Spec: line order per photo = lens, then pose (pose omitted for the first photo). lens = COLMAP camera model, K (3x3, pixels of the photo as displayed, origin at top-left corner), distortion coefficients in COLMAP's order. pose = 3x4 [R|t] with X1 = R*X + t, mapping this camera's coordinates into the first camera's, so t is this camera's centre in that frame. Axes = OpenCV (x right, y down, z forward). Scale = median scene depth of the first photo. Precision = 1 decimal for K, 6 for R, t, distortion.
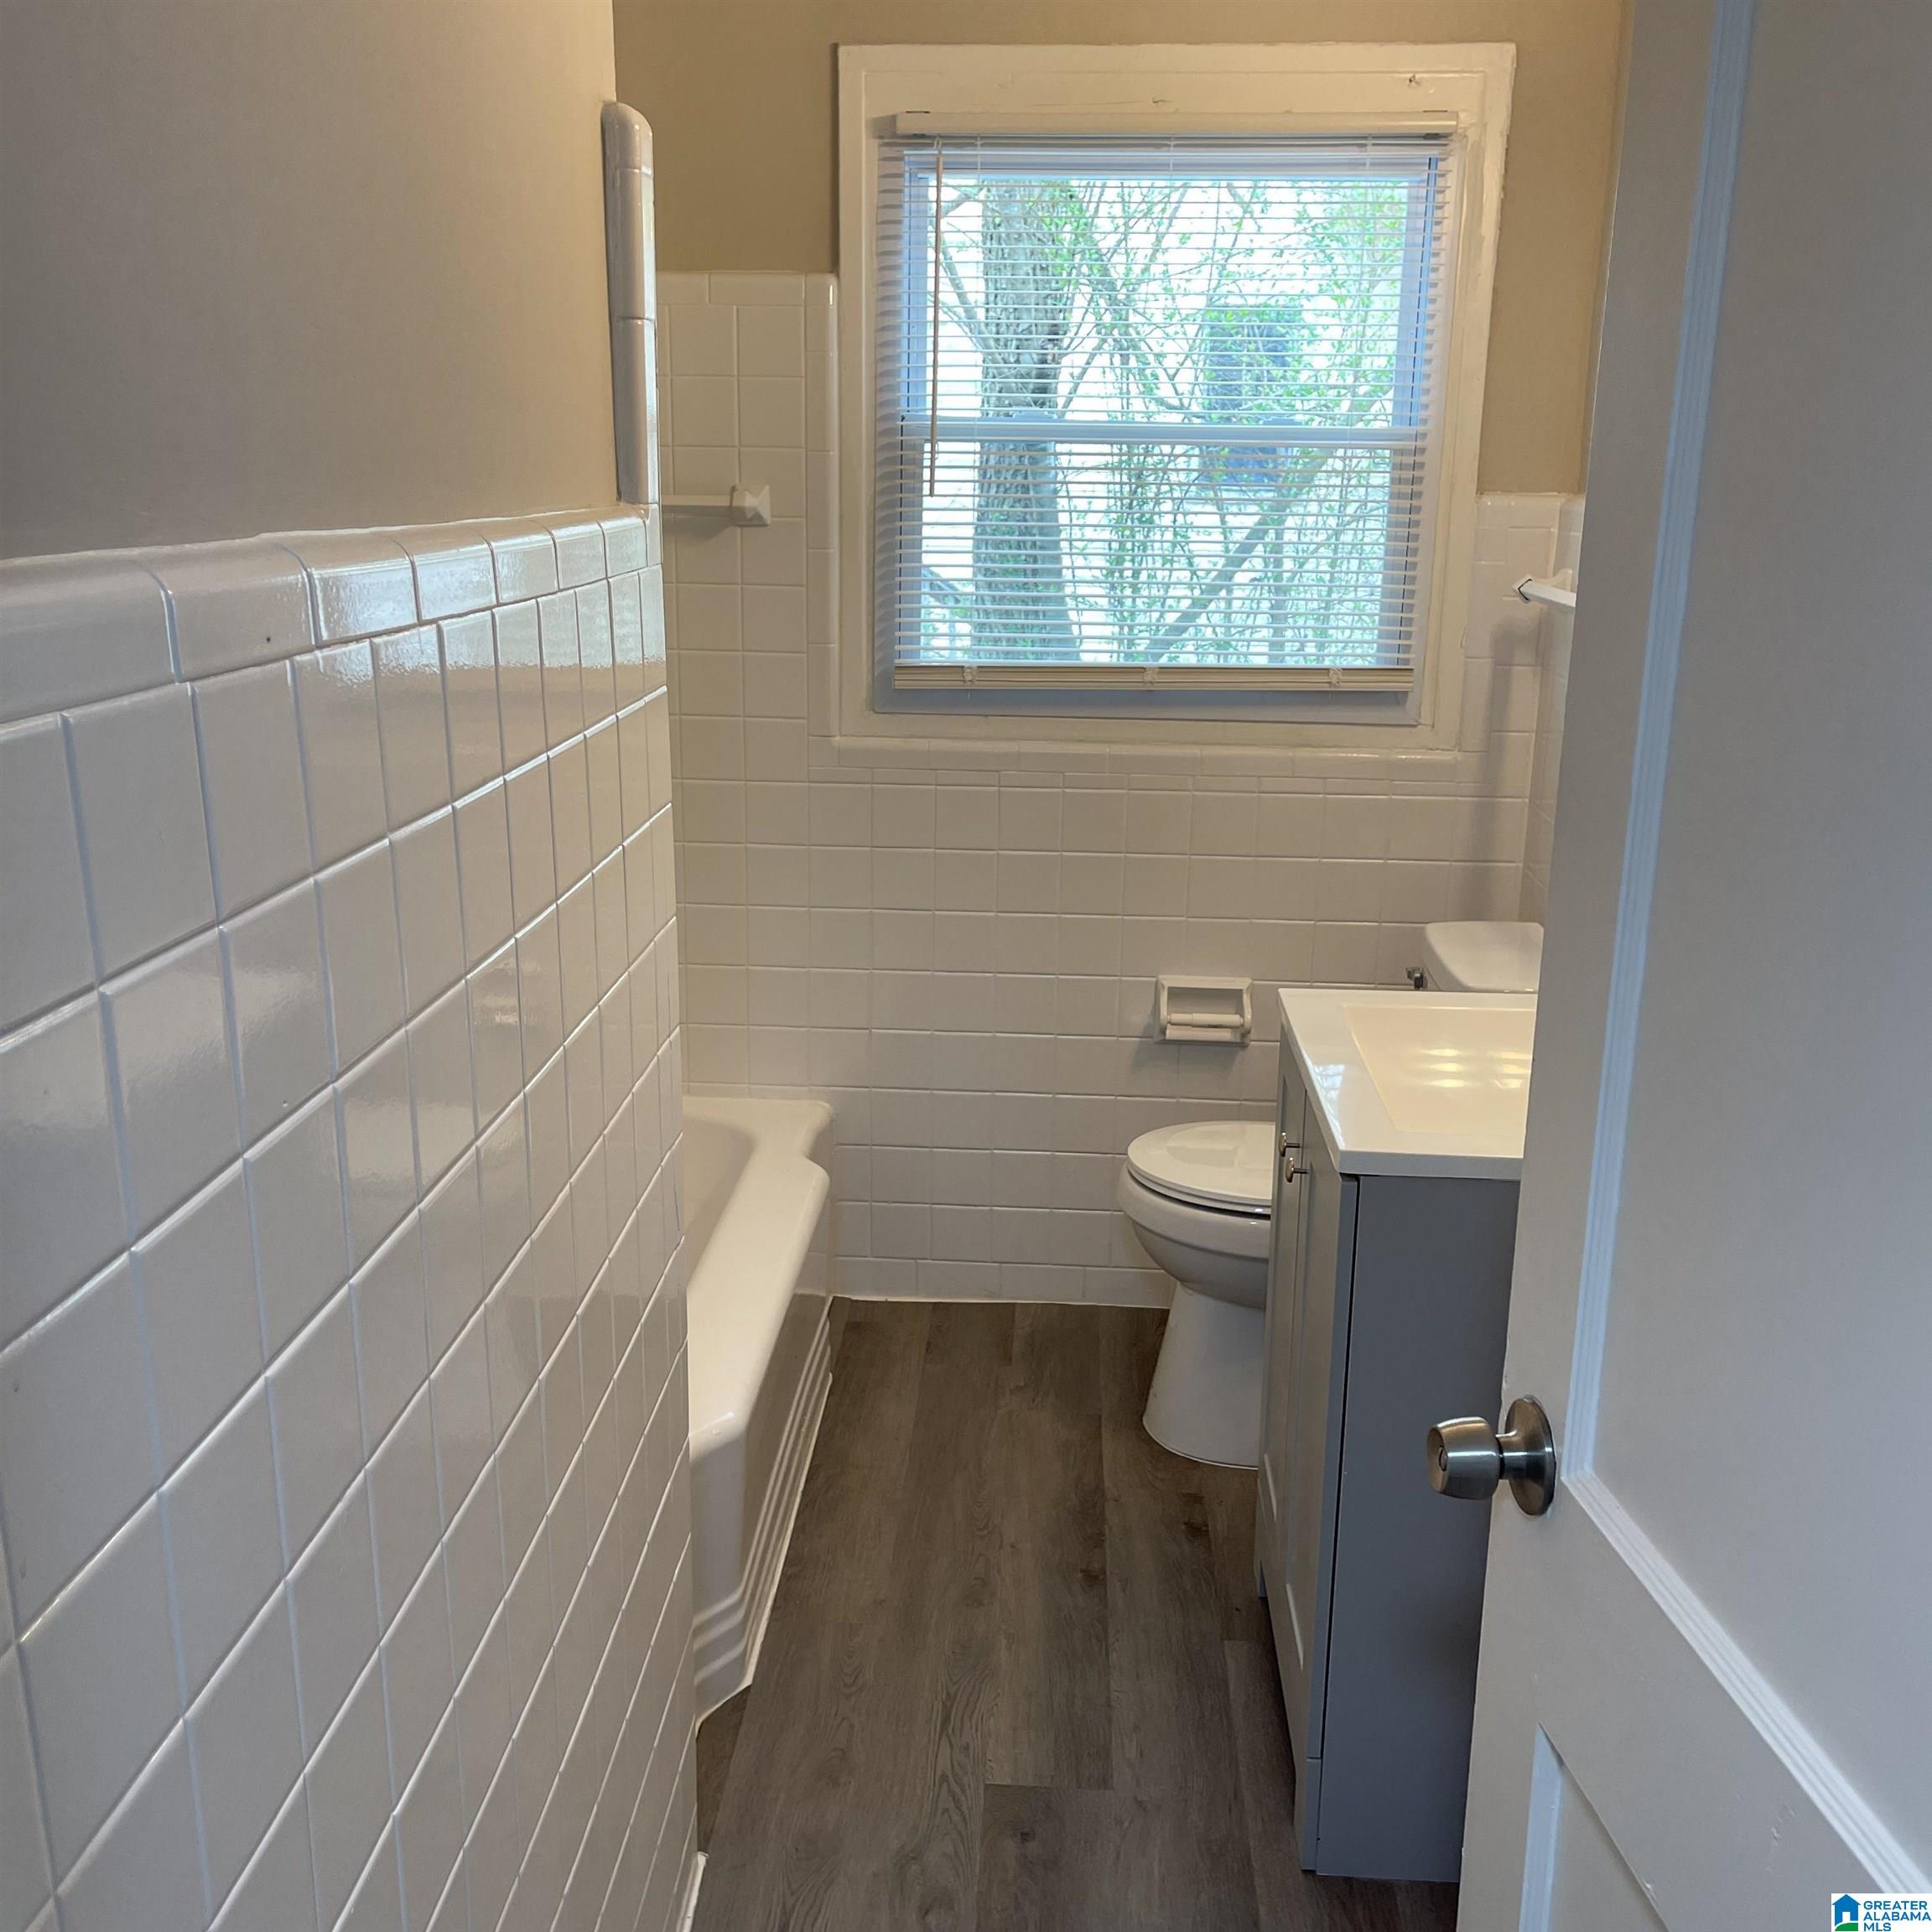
lens RADIAL K [[1933.7, 0, 947.3], [0, 1933.7, 935.4], [0, 0, 1]] dist [0.040486, -0.019052]
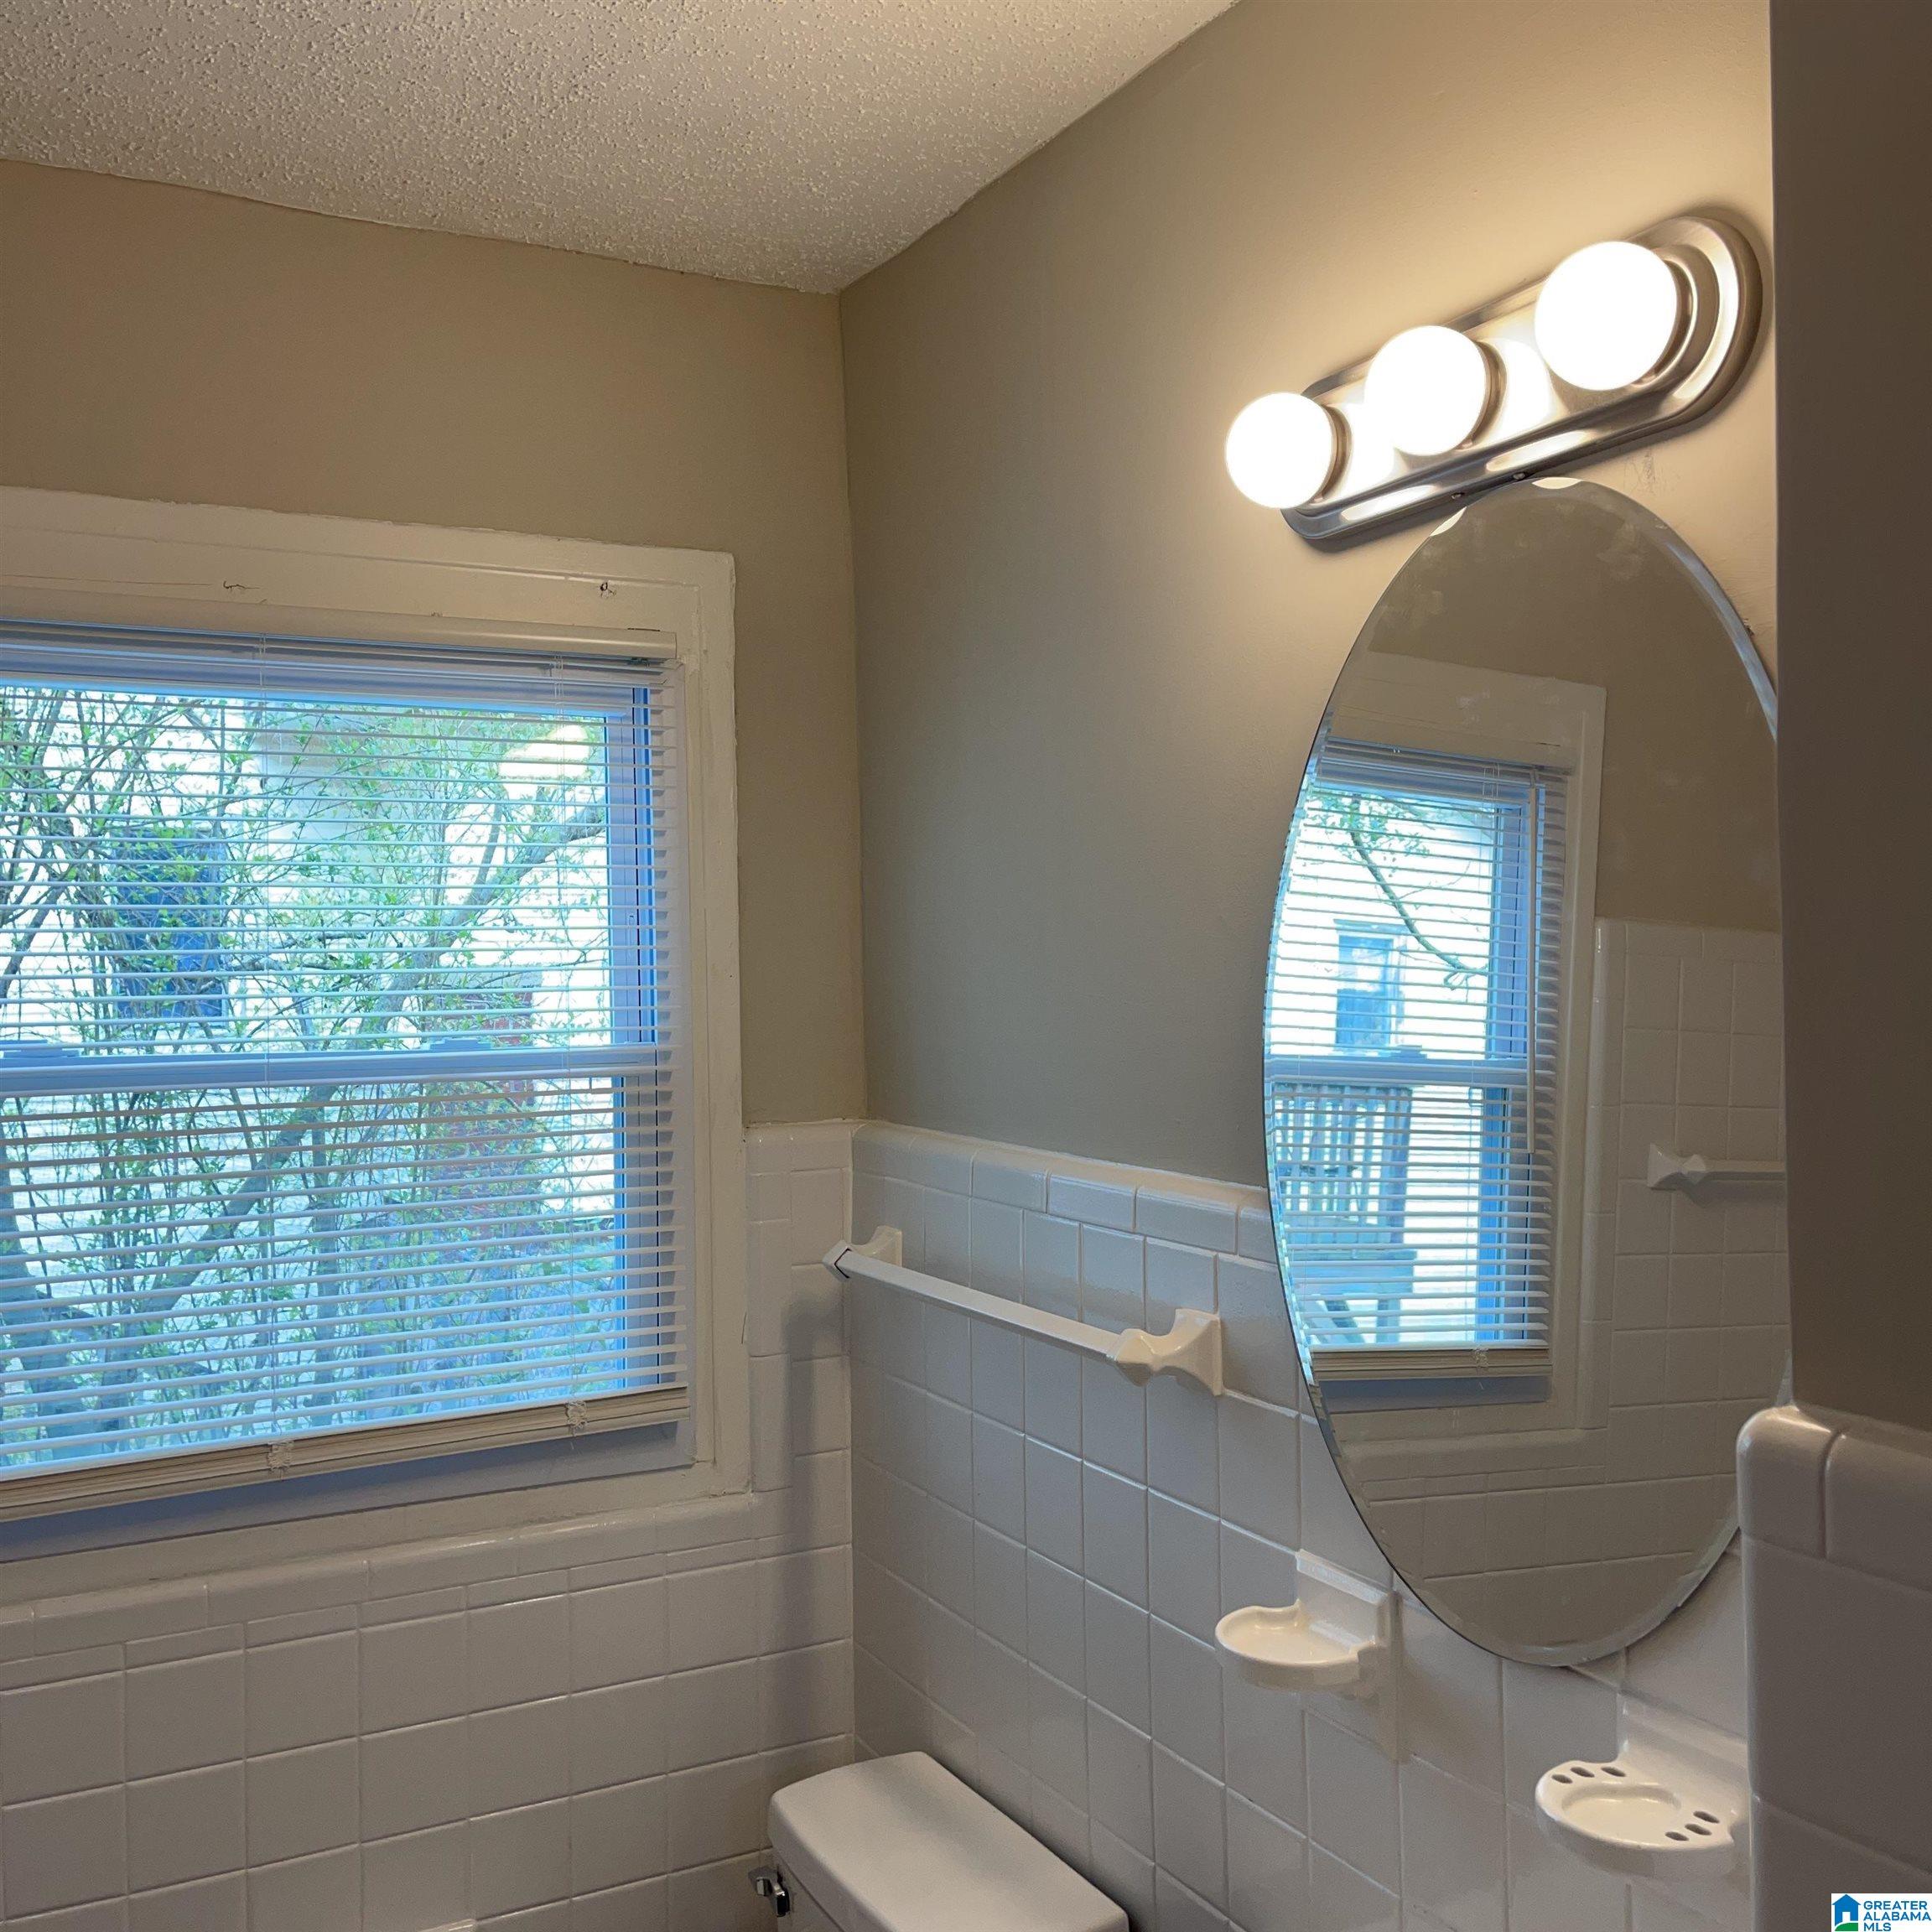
lens RADIAL K [[1933.7, 0, 947.3], [0, 1933.7, 935.4], [0, 0, 1]] dist [0.040486, -0.019052]
pose [[0.826455, -0.025693, 0.562416, -0.064185], [0.158820, 0.969027, -0.189113, -0.148245], [-0.540137, 0.245616, 0.804938, 0.362841]]
